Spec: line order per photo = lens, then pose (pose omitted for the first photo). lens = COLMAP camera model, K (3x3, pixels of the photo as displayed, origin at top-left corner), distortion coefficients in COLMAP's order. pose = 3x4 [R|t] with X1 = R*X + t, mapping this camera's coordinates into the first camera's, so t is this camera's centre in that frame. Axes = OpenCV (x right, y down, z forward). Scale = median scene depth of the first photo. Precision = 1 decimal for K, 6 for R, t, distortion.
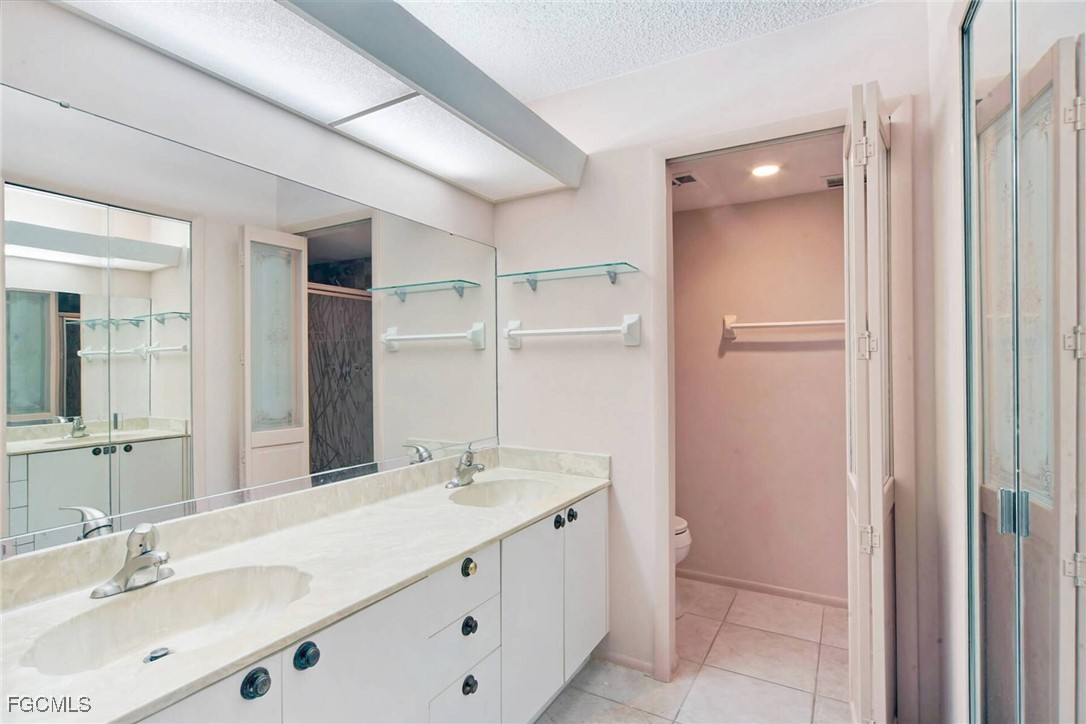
lens RADIAL K [[534.8, 0, 543.0], [0, 534.8, 362.0], [0, 0, 1]] dist [0.000232, 0.000182]
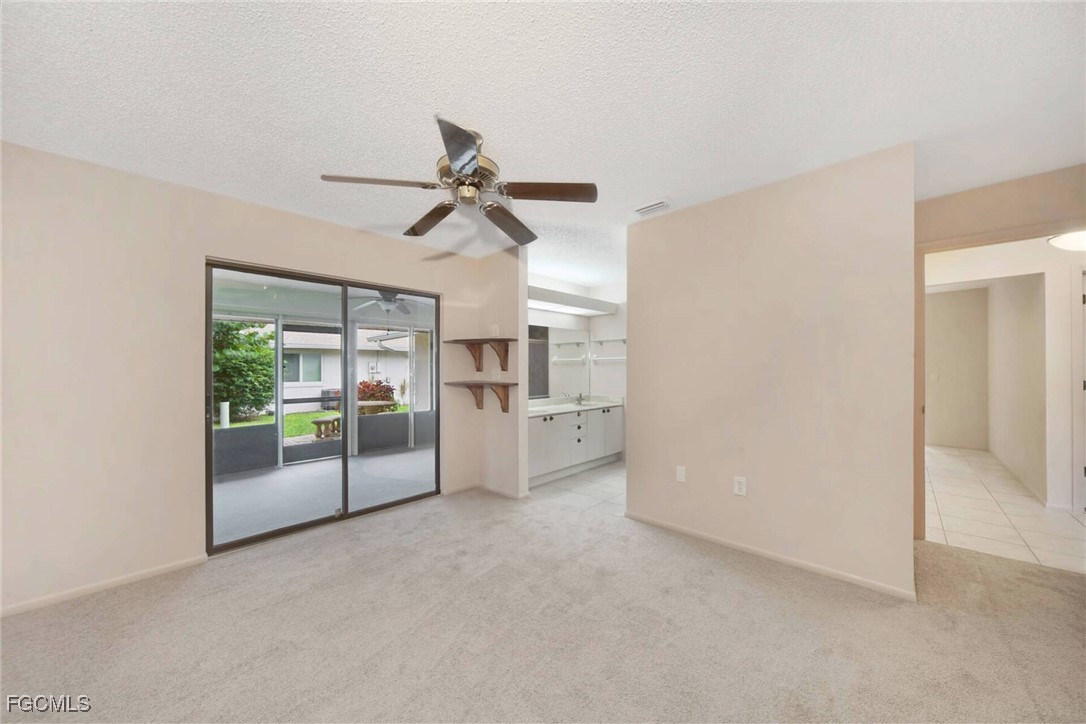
lens RADIAL K [[372.4, 0, 543.0], [0, 372.4, 362.0], [0, 0, 1]] dist [0.000011, -0.000001]
pose [[0.967714, -0.000834, -0.252051, 0.202343], [-0.001845, 0.999944, -0.010390, -0.014207], [0.252046, 0.010519, 0.967658, -1.198071]]
